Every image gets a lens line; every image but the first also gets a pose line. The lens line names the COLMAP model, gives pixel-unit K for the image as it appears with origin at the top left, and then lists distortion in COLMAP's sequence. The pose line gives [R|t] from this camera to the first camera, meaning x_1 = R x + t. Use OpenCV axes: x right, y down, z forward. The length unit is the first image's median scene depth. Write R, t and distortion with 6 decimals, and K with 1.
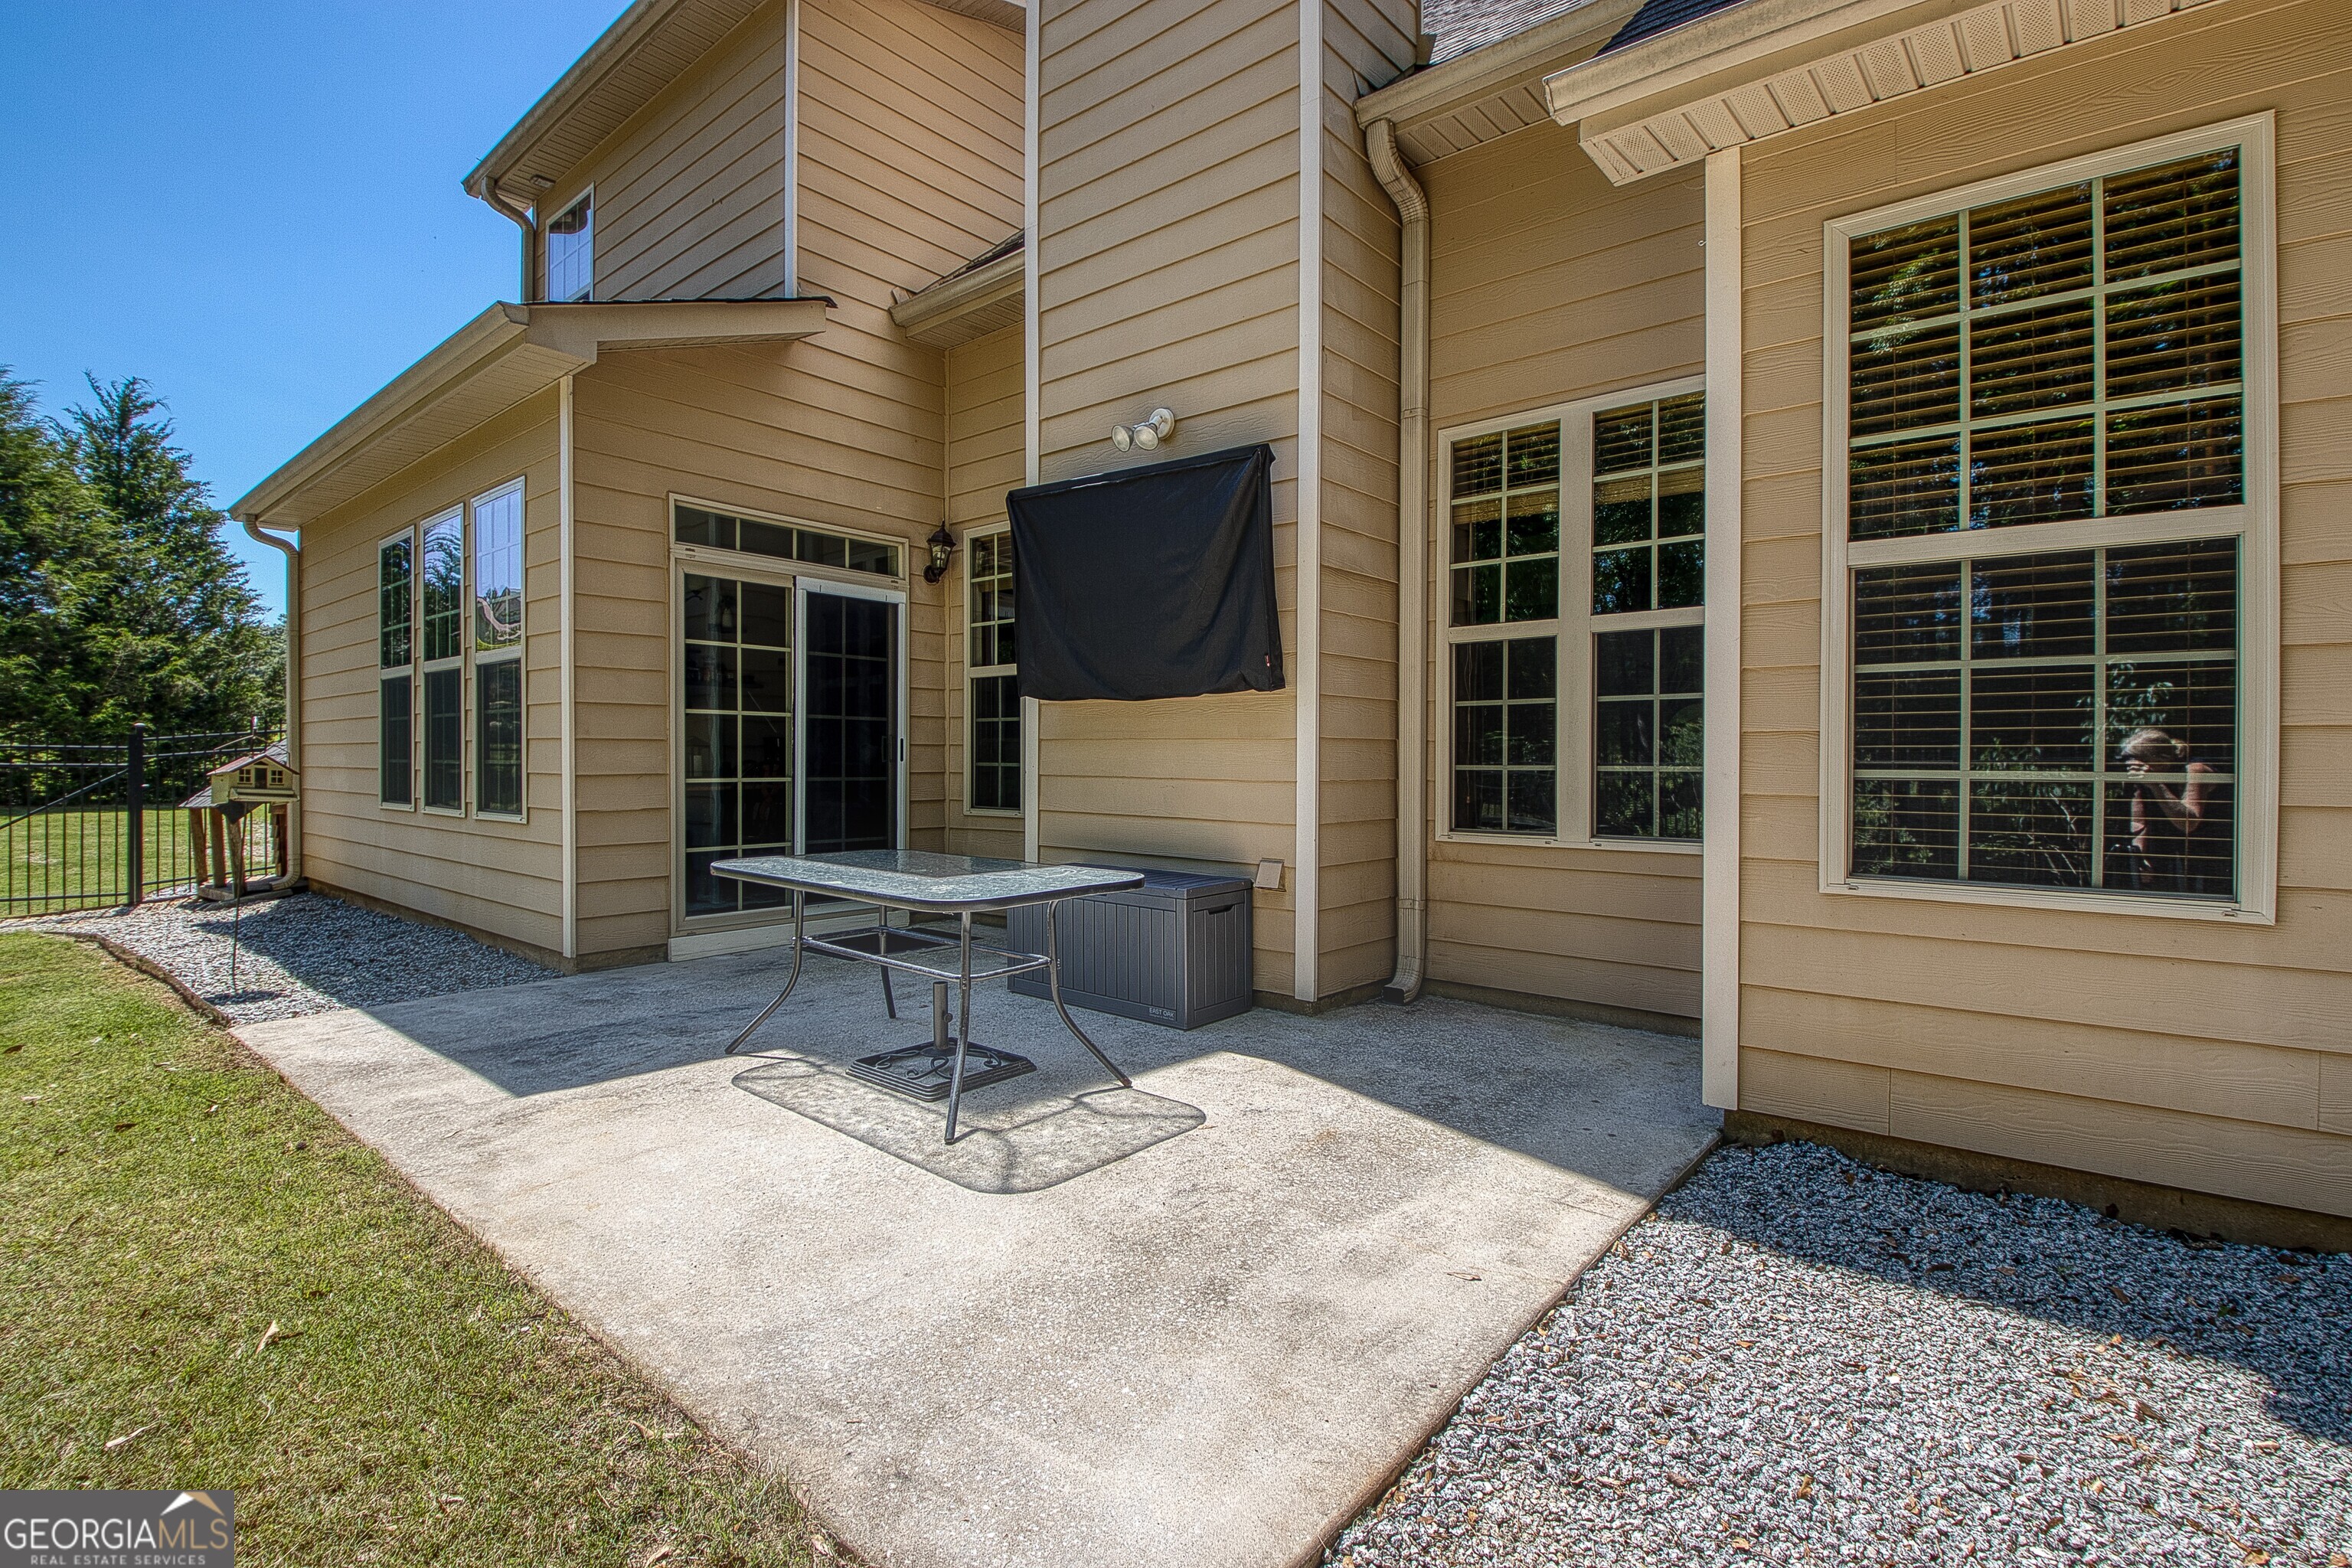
lens RADIAL K [[1091.0, 0, 1158.8], [0, 1091.0, 758.2], [0, 0, 1]] dist [0.012025, -0.017874]
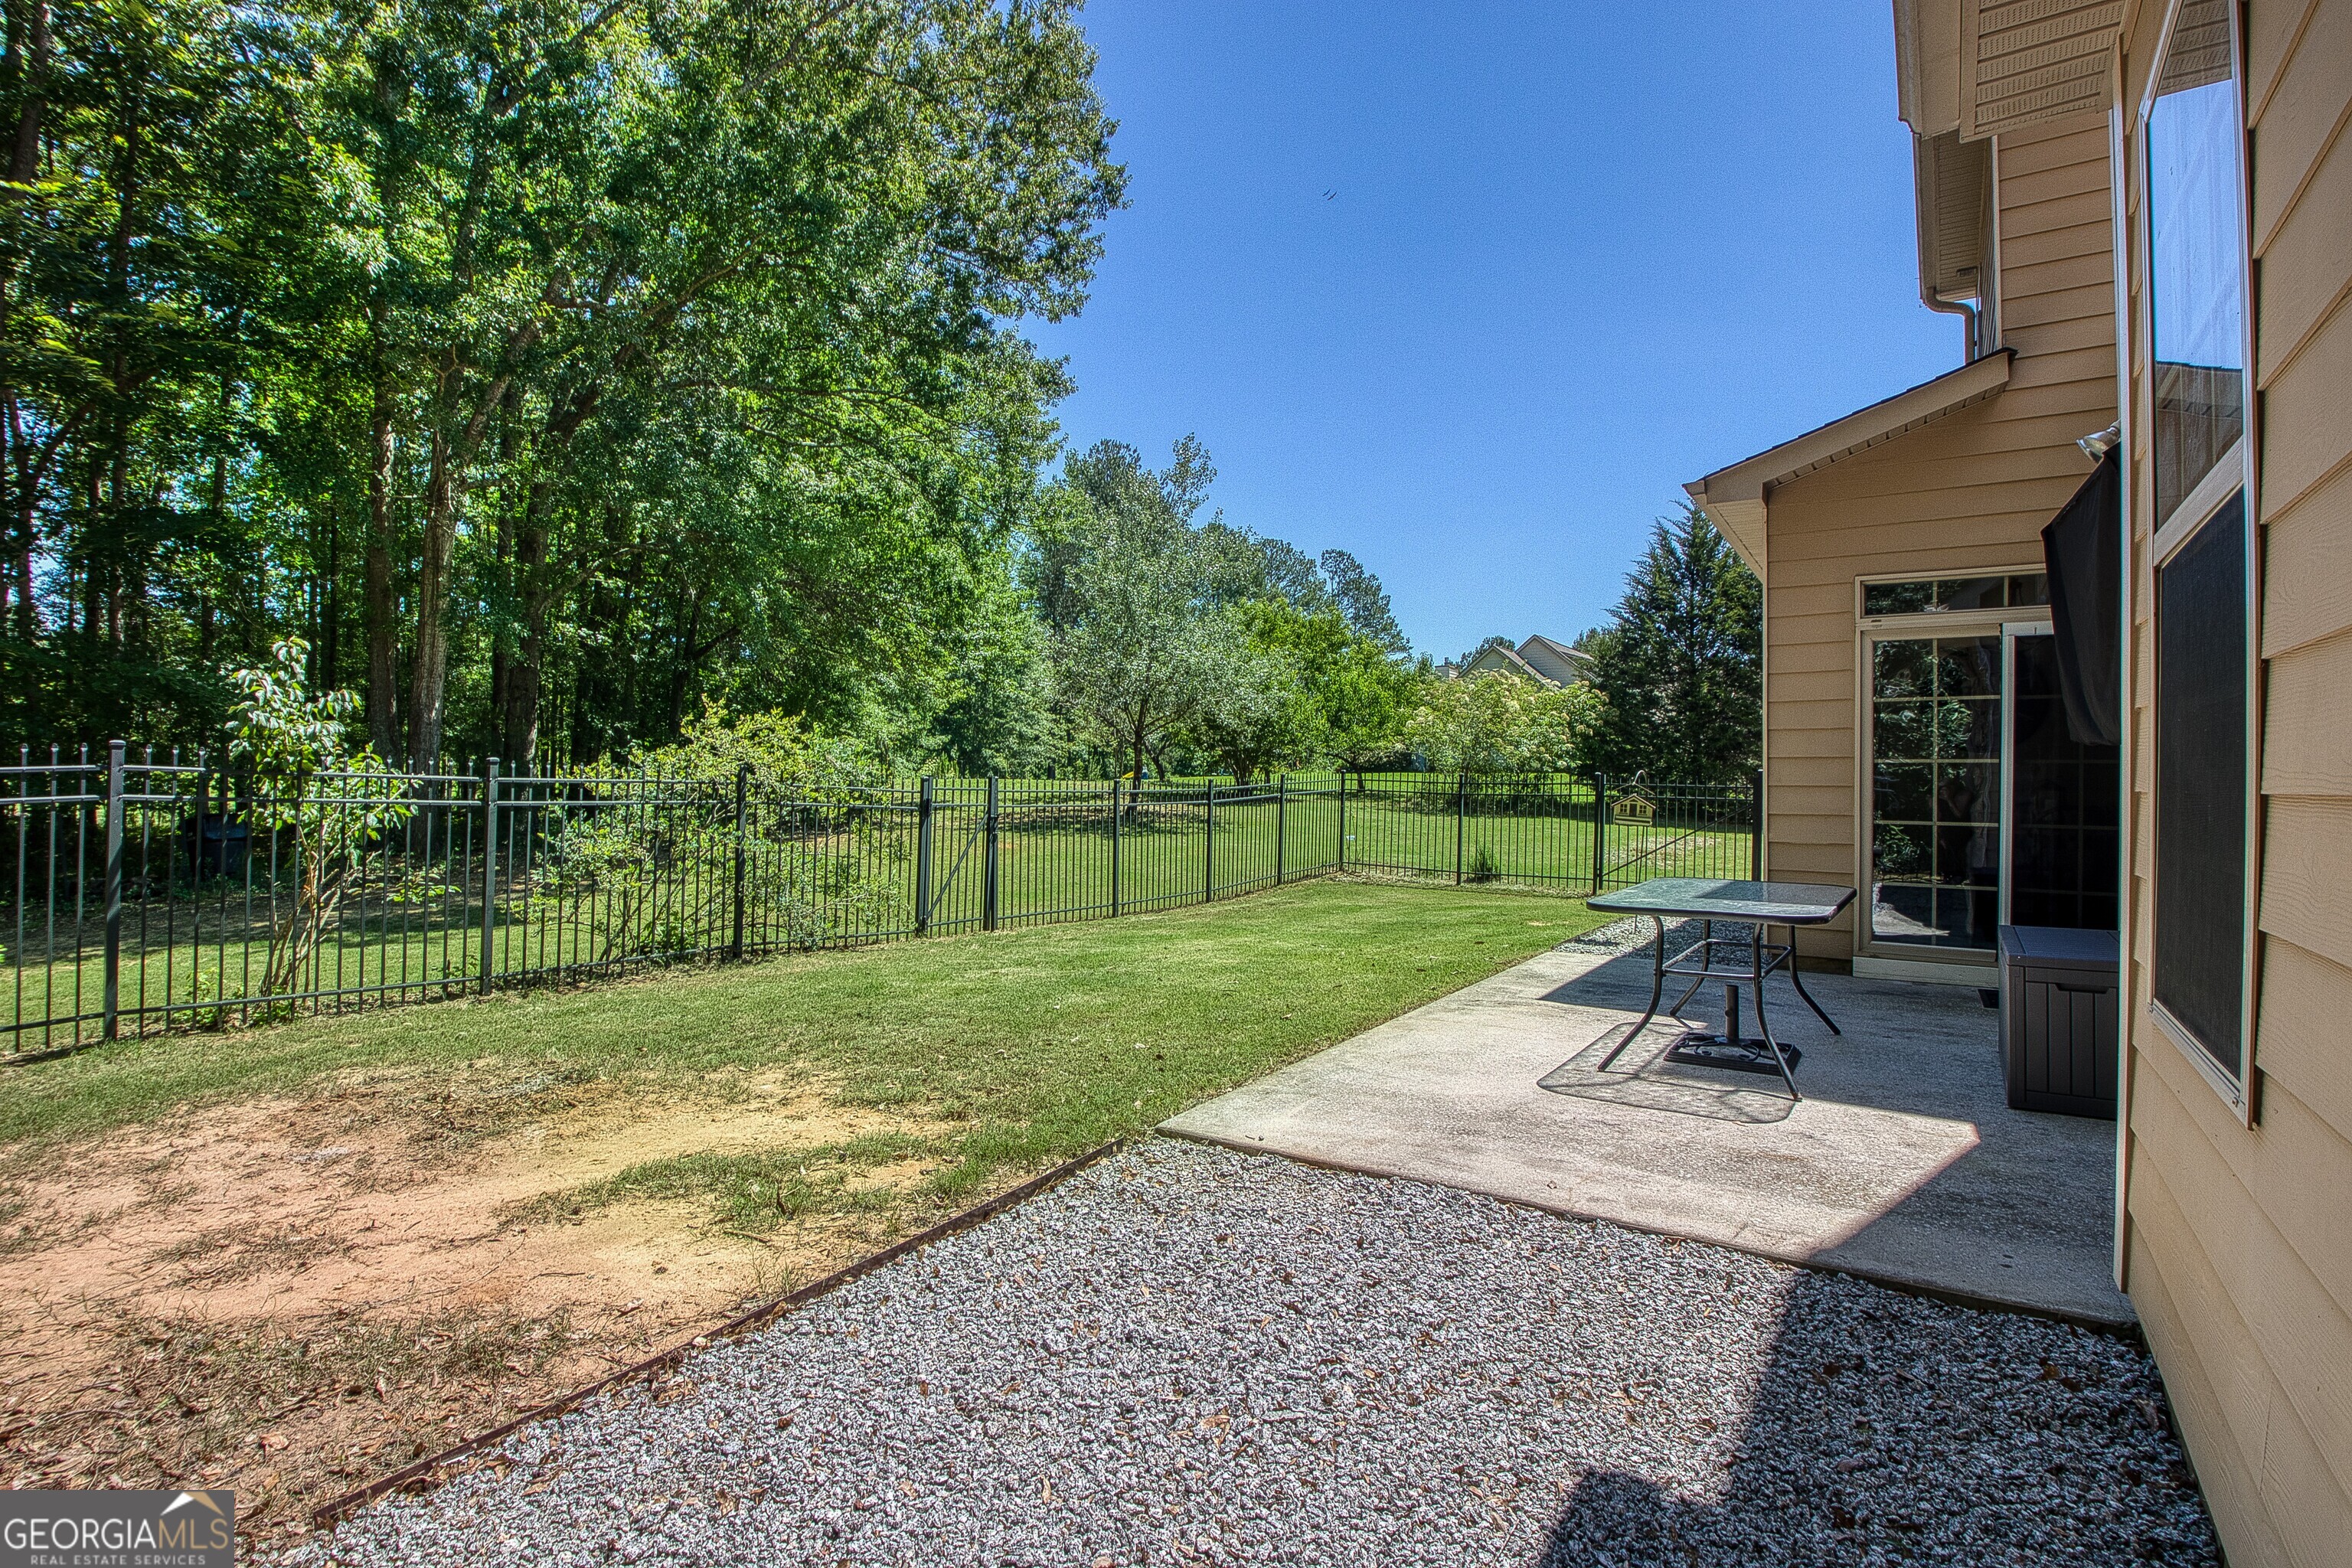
lens RADIAL K [[1081.8, 0, 1165.9], [0, 1081.8, 777.6], [0, 0, 1]] dist [0.003537, -0.018739]
pose [[0.120815, -0.004317, -0.992666, 0.795015], [-0.006301, 0.999967, -0.005116, -0.020287], [0.992655, 0.006873, 0.120784, 0.164564]]
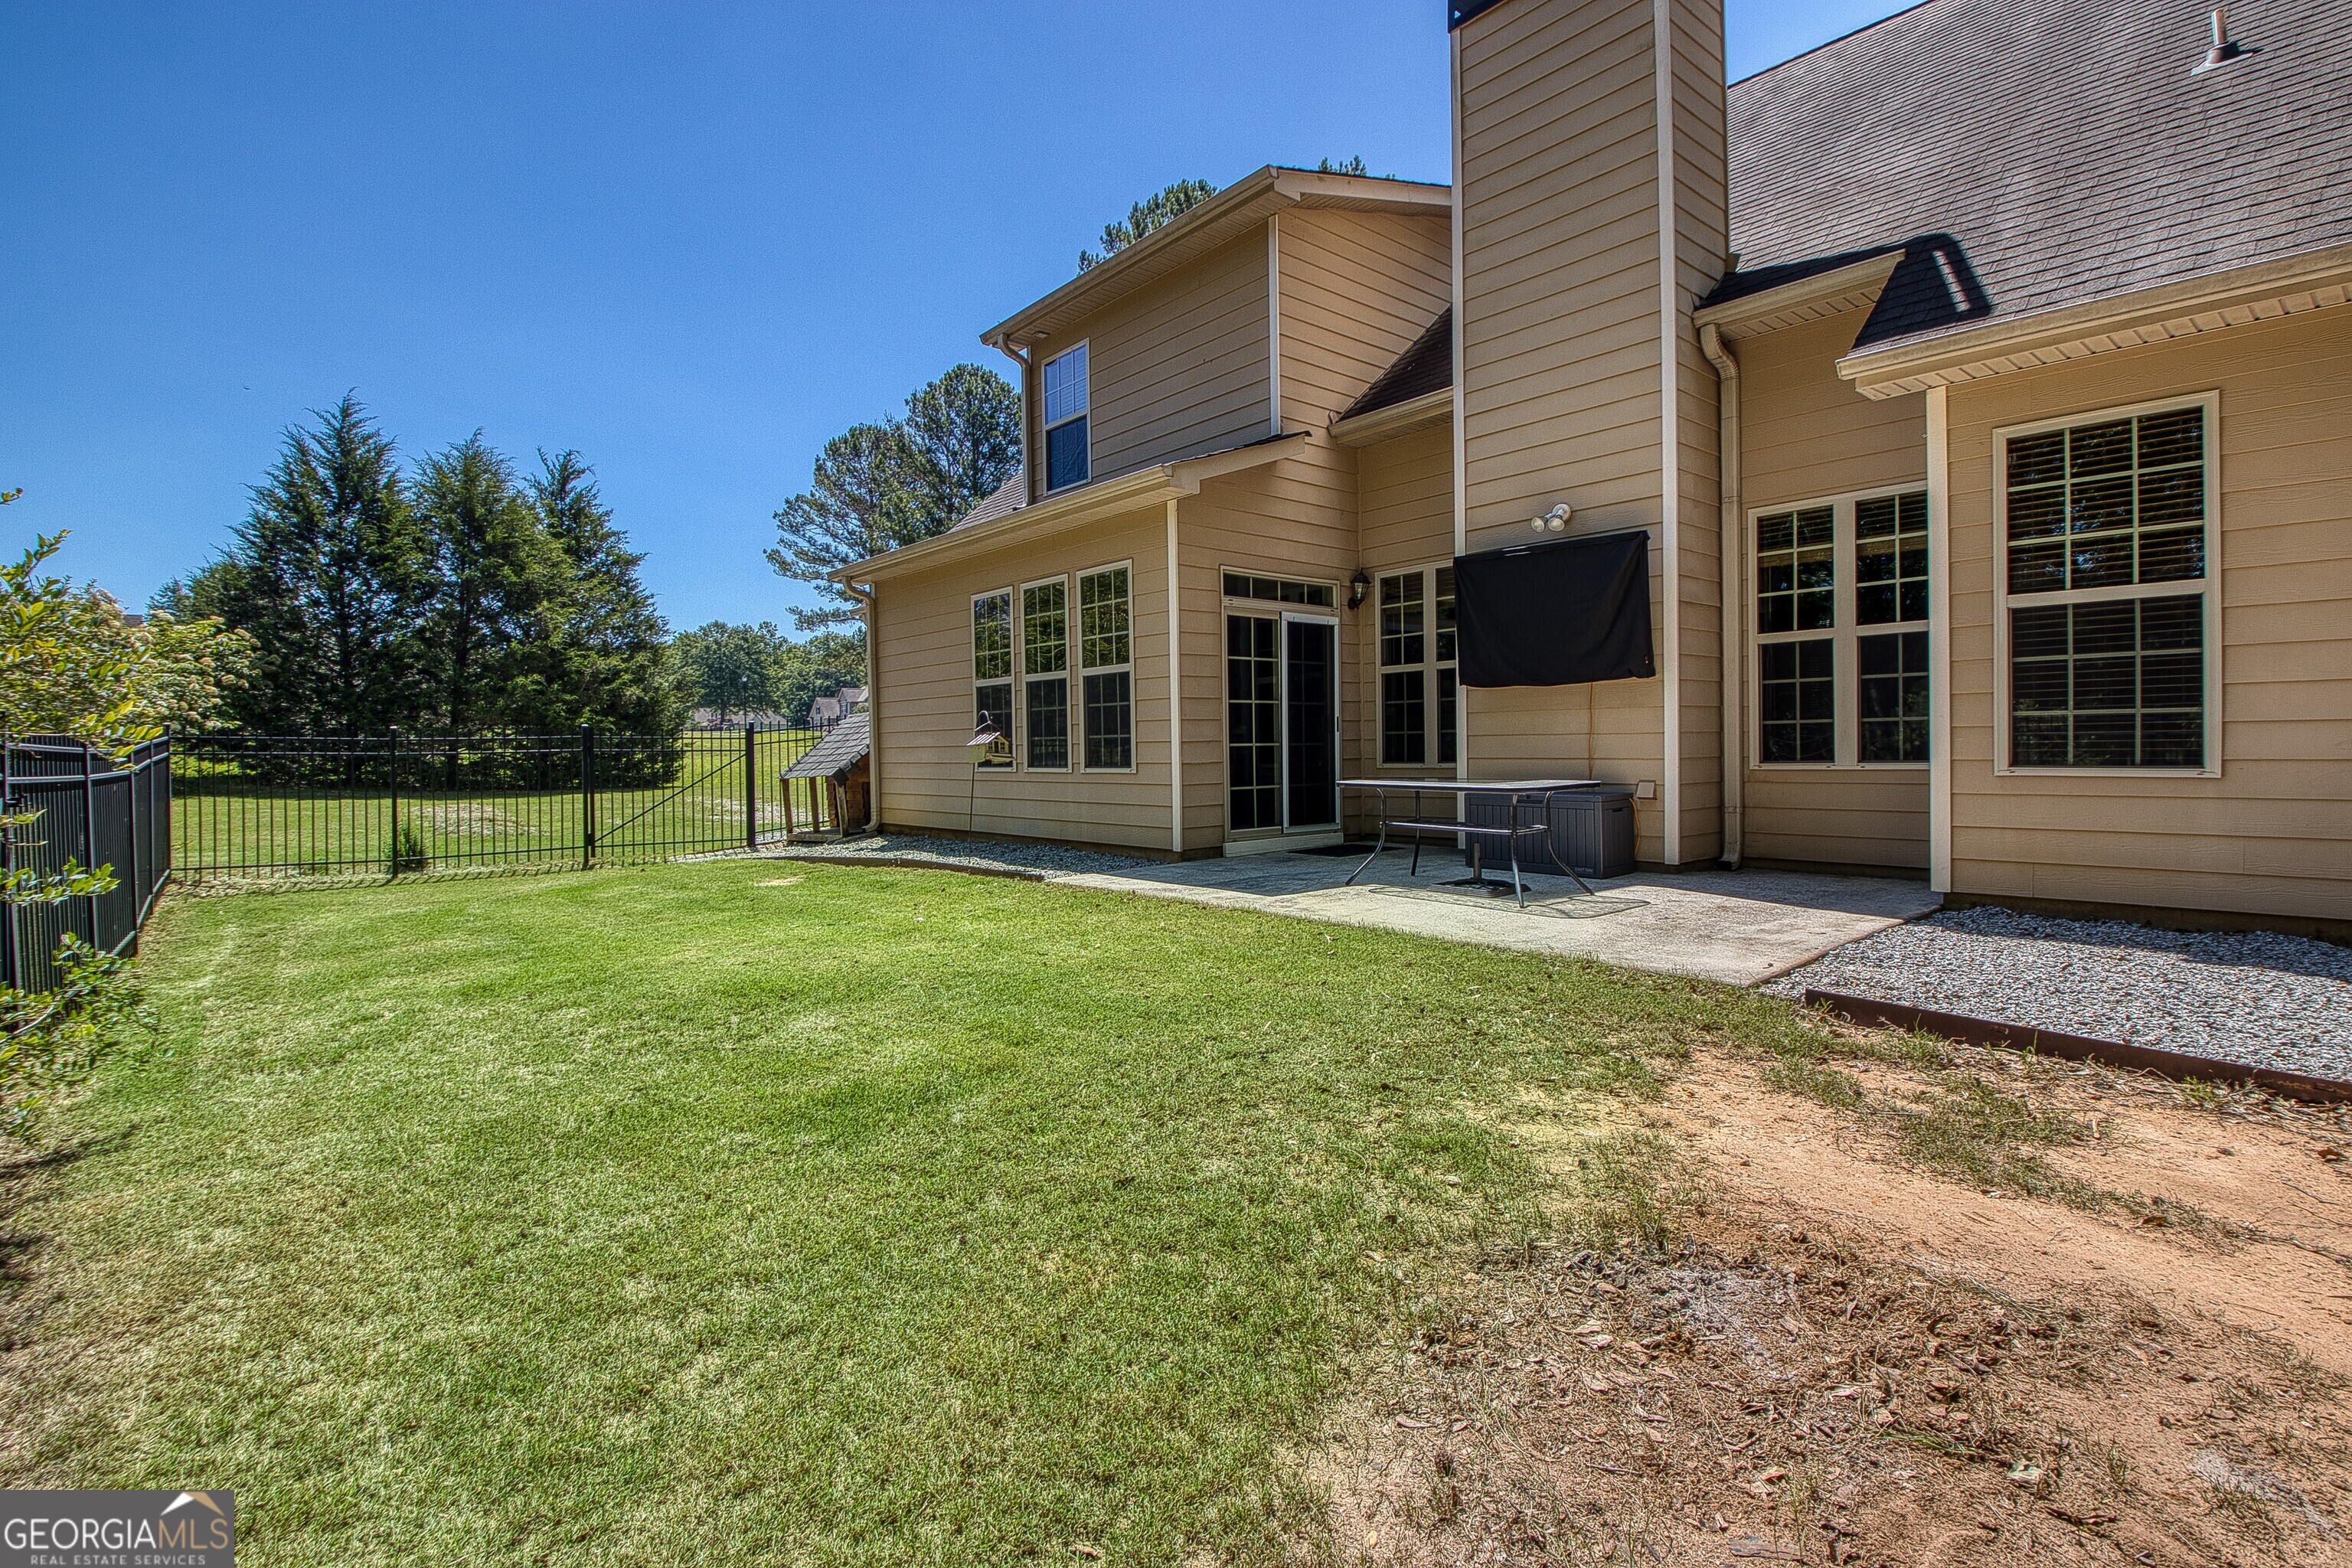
lens RADIAL K [[1066.6, 0, 1182.0], [0, 1066.6, 755.4], [0, 0, 1]] dist [0.021469, -0.027242]
pose [[0.986491, -0.017313, -0.162898, -0.326526], [0.019040, 0.999778, 0.009044, 0.027523], [0.162705, -0.012024, 0.986601, -0.711683]]
